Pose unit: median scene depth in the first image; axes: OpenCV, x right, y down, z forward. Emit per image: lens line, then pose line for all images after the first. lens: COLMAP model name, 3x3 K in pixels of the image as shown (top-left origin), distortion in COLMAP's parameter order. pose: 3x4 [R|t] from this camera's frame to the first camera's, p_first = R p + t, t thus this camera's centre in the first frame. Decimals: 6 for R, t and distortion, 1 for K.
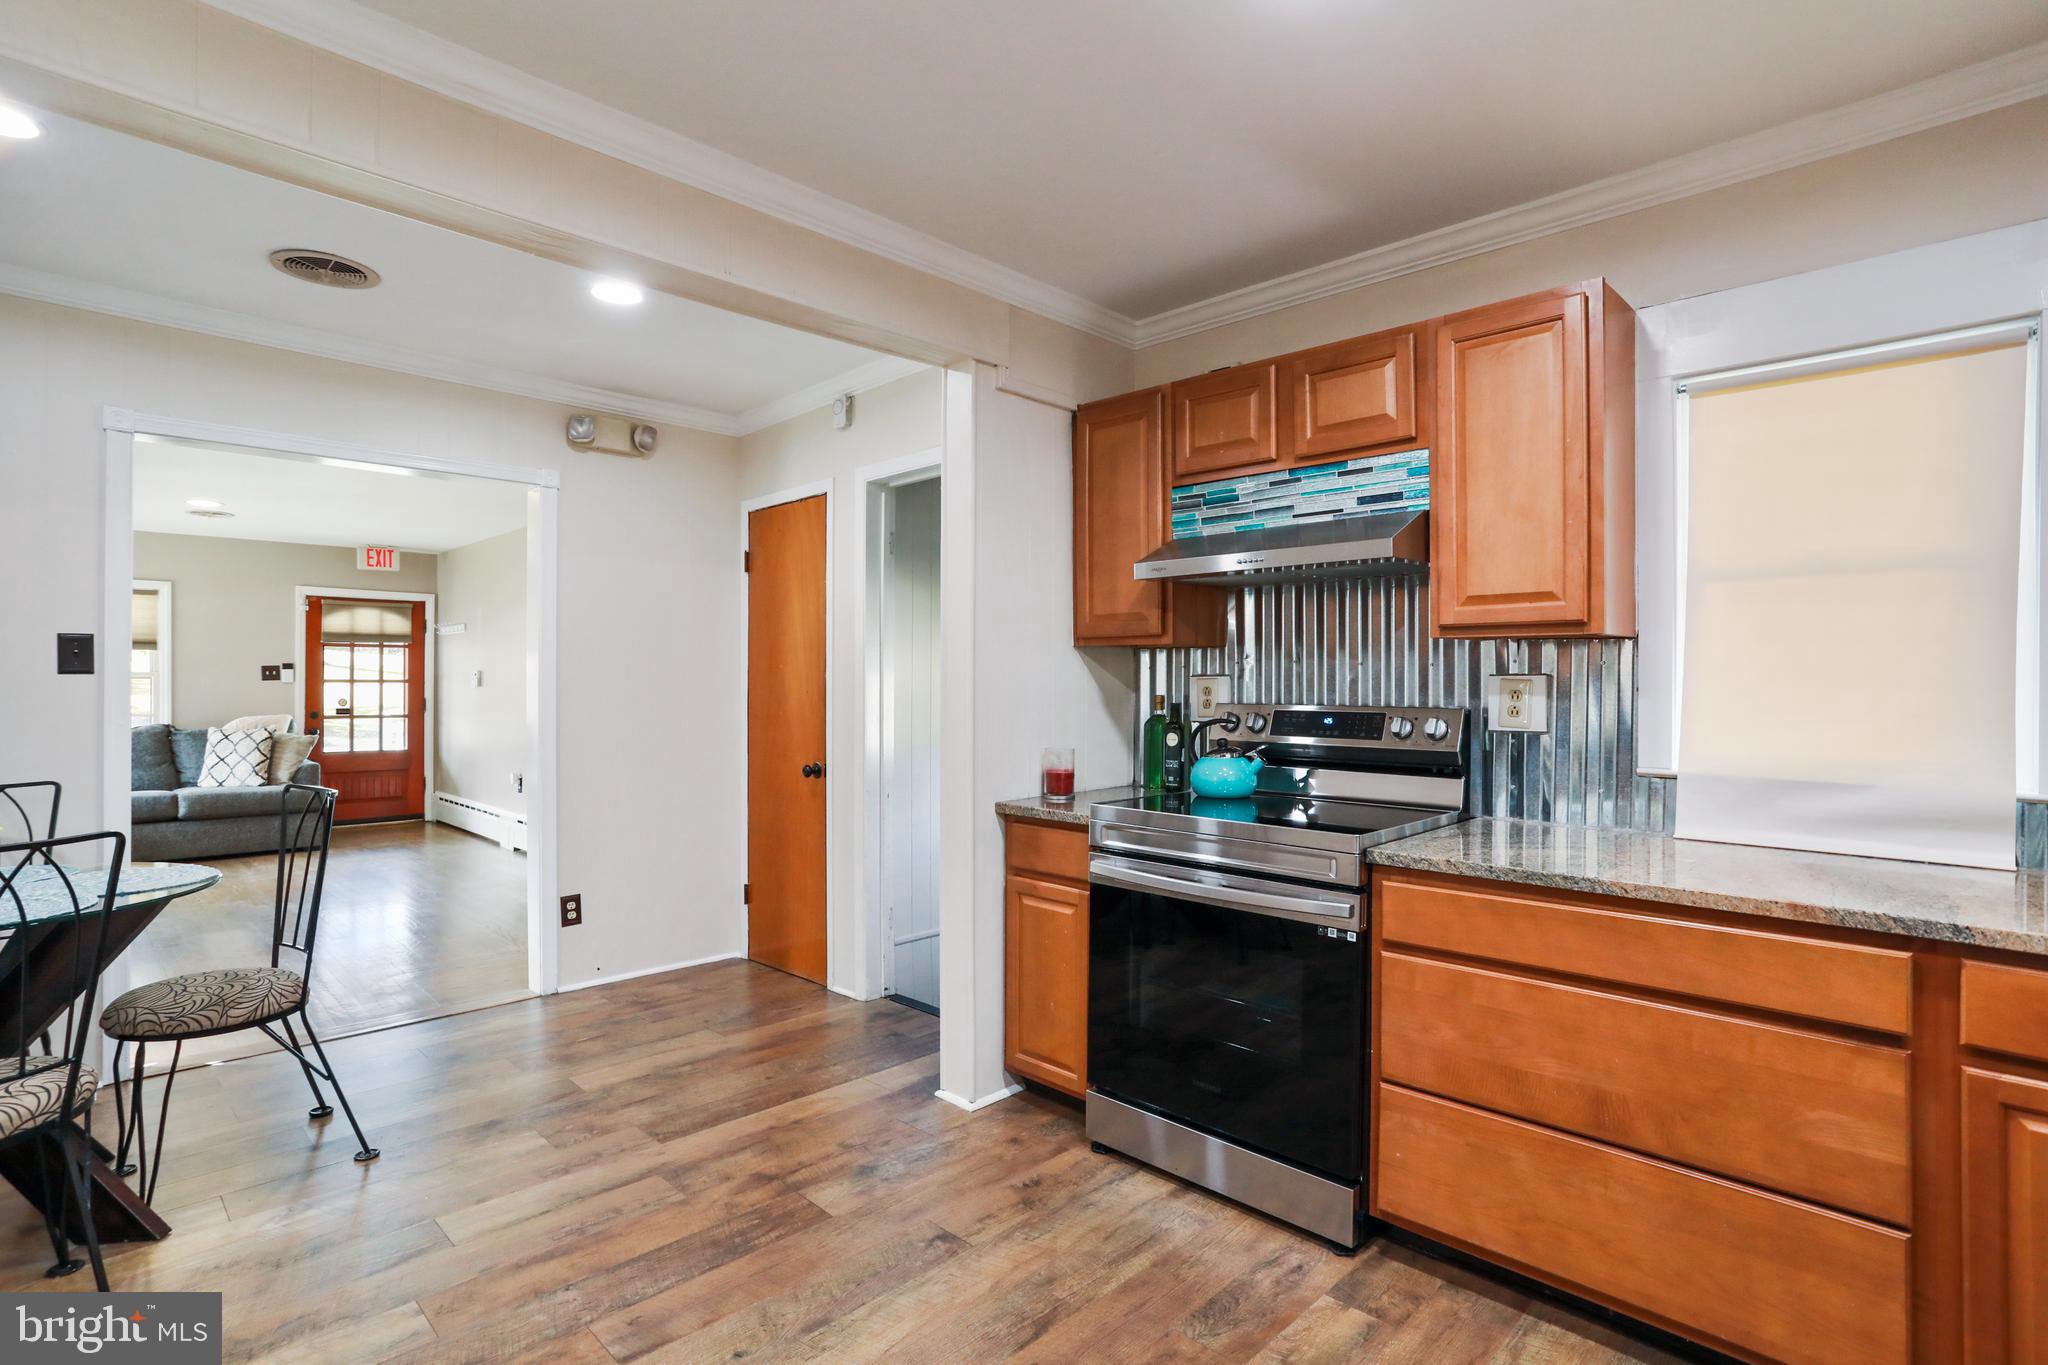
lens RADIAL K [[1002.2, 0, 1021.8], [0, 1002.2, 673.4], [0, 0, 1]] dist [-0.066639, 0.039405]
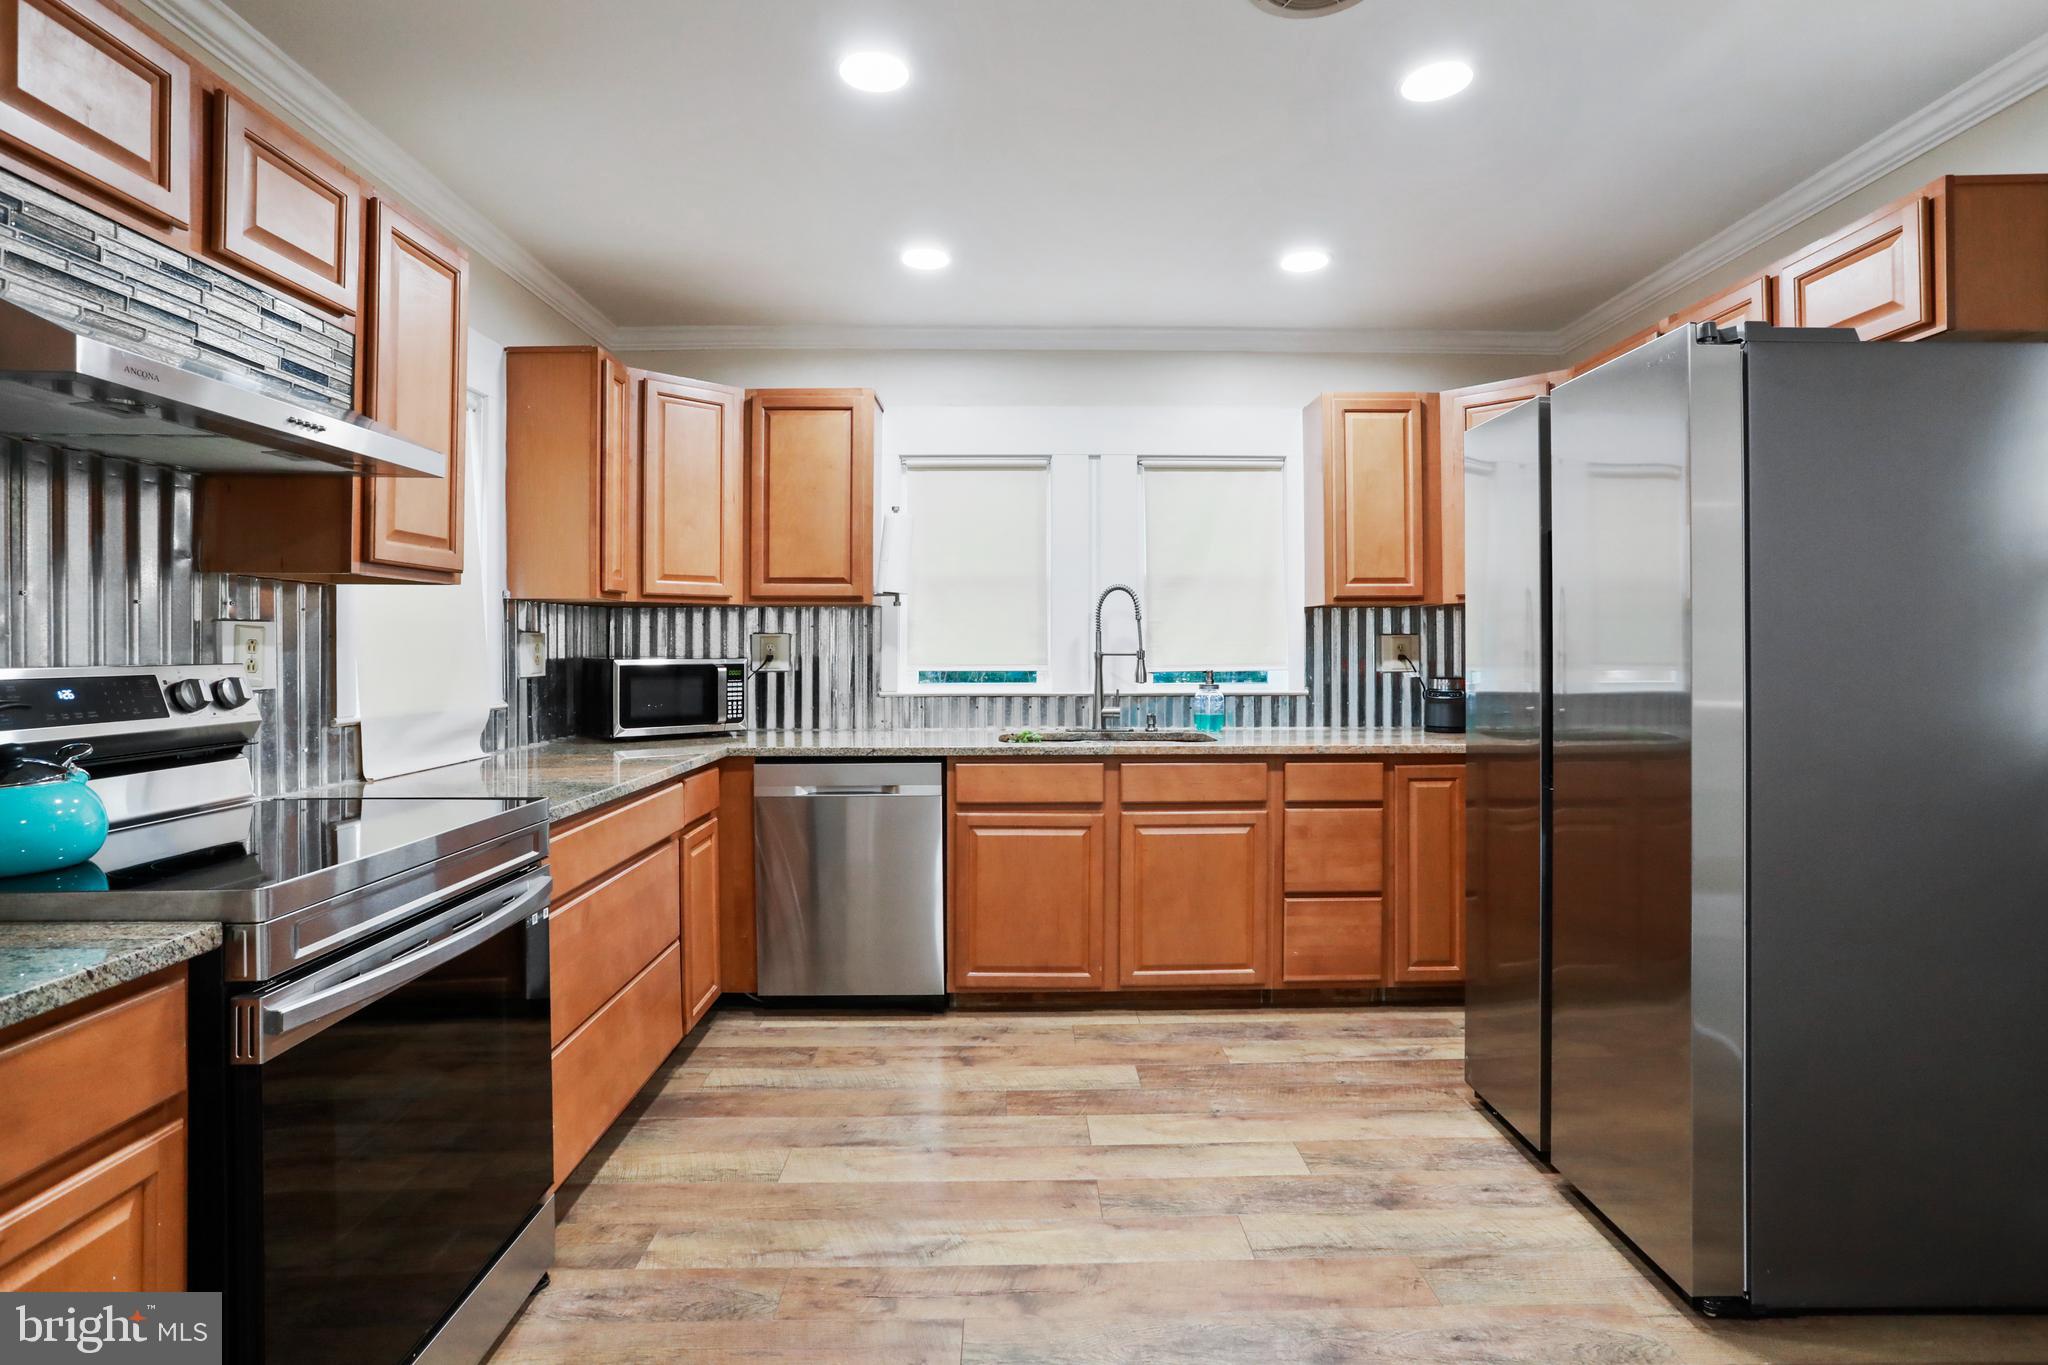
lens RADIAL K [[1020.9, 0, 1027.4], [0, 1020.9, 643.5], [0, 0, 1]] dist [-0.060606, 0.036098]
pose [[-0.714155, 0.002866, 0.699982, -0.301260], [-0.000142, 0.999991, -0.004239, 0.013619], [-0.699988, -0.003127, -0.714148, 0.664991]]
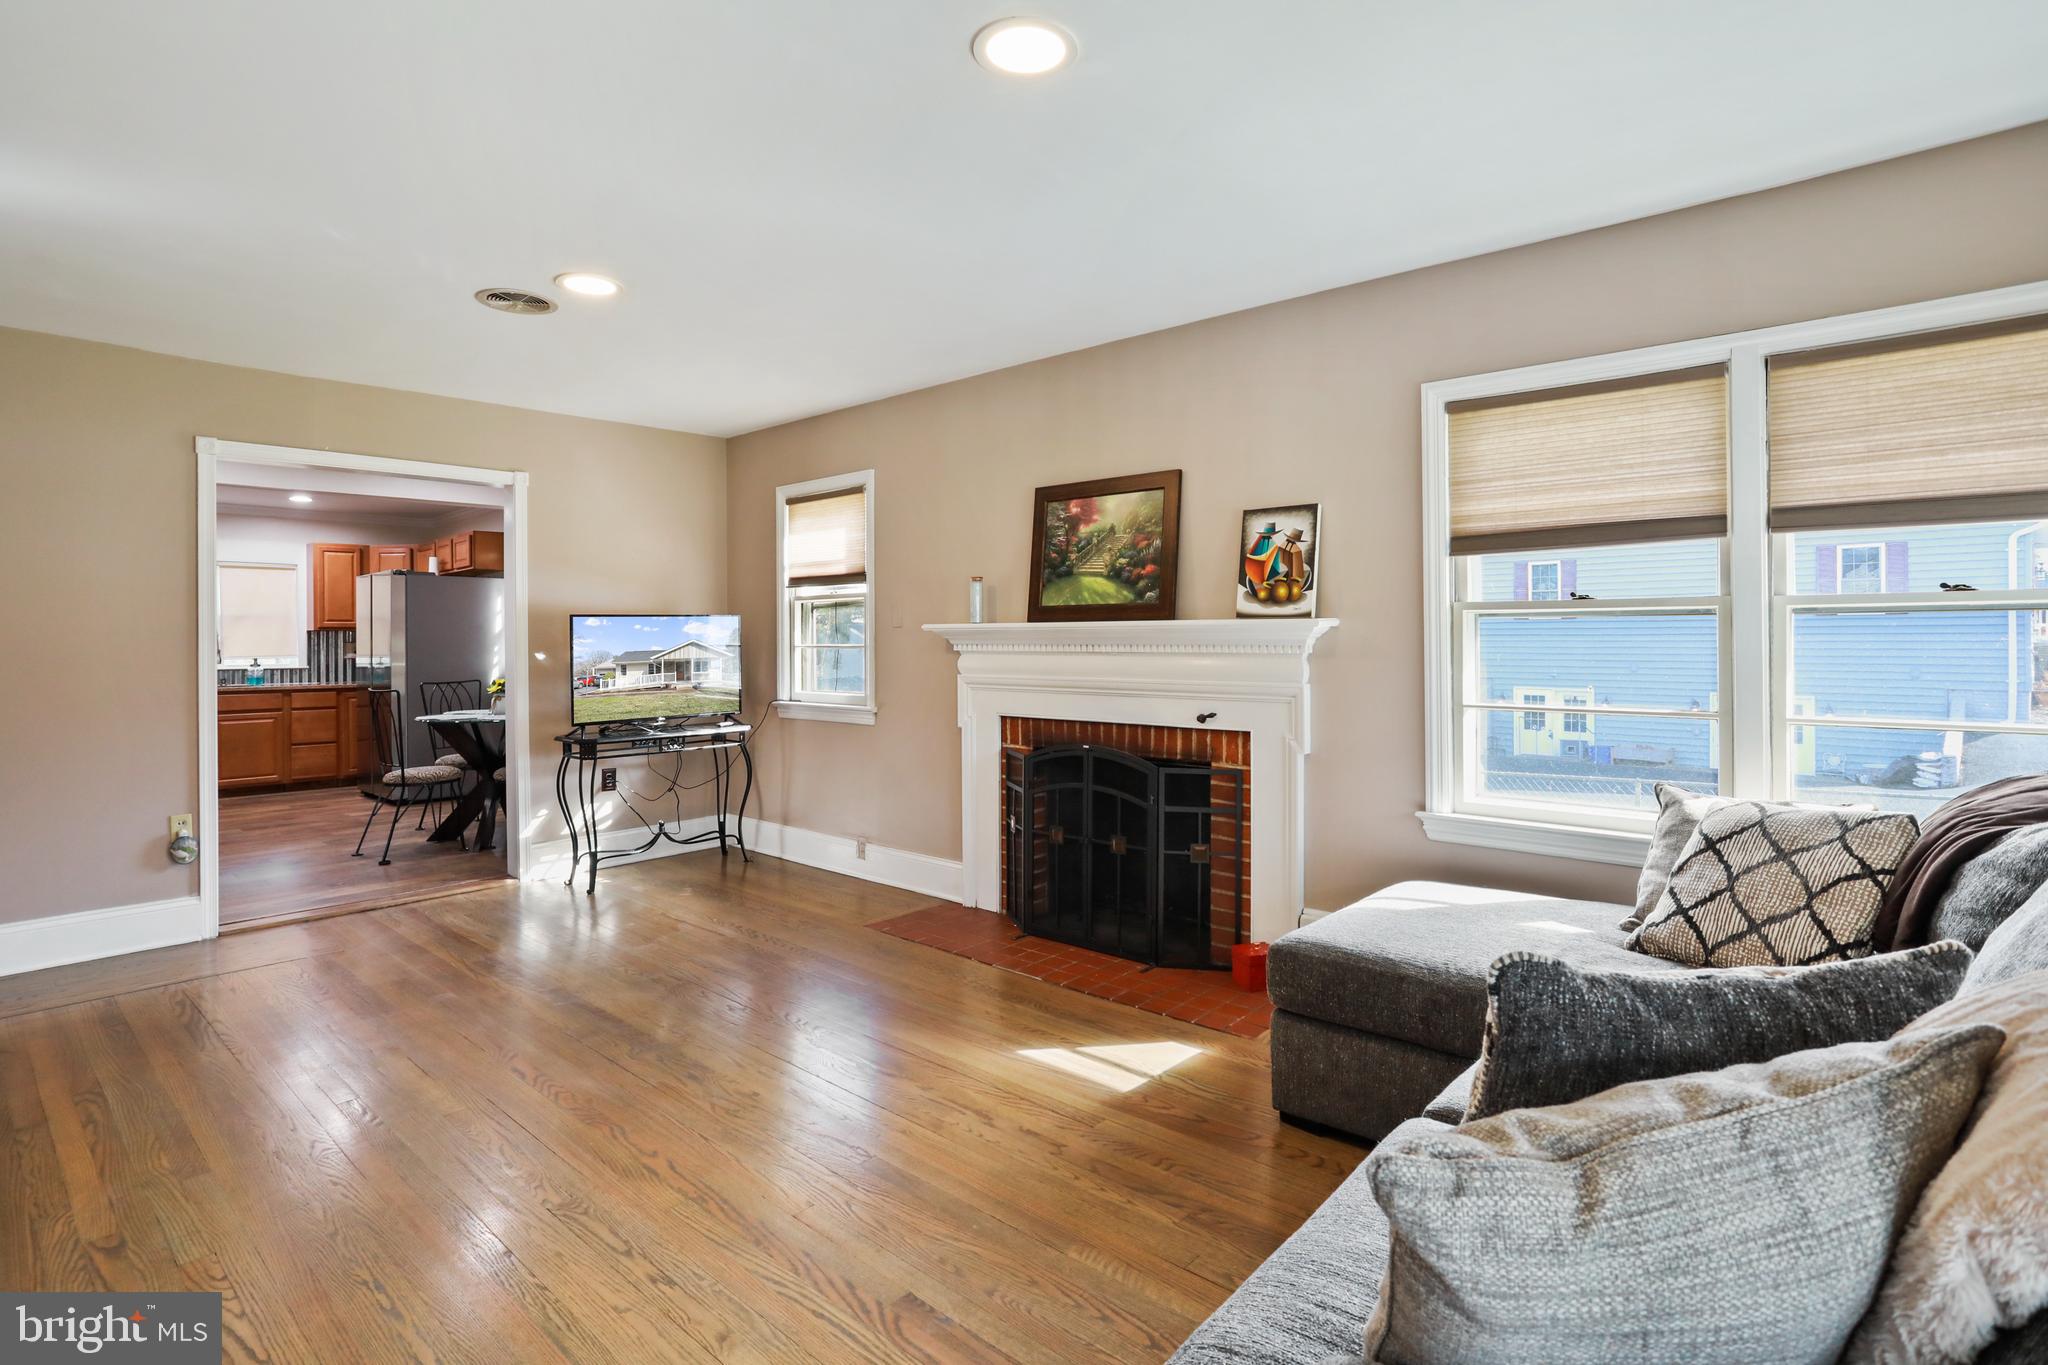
lens RADIAL K [[997.8, 0, 1026.5], [0, 997.8, 657.8], [0, 0, 1]] dist [-0.058068, 0.032883]
pose [[-0.998417, 0.005370, -0.055989, -1.219589], [0.005056, 0.999971, 0.005741, 0.029022], [0.056018, 0.005449, -0.998415, 1.946594]]
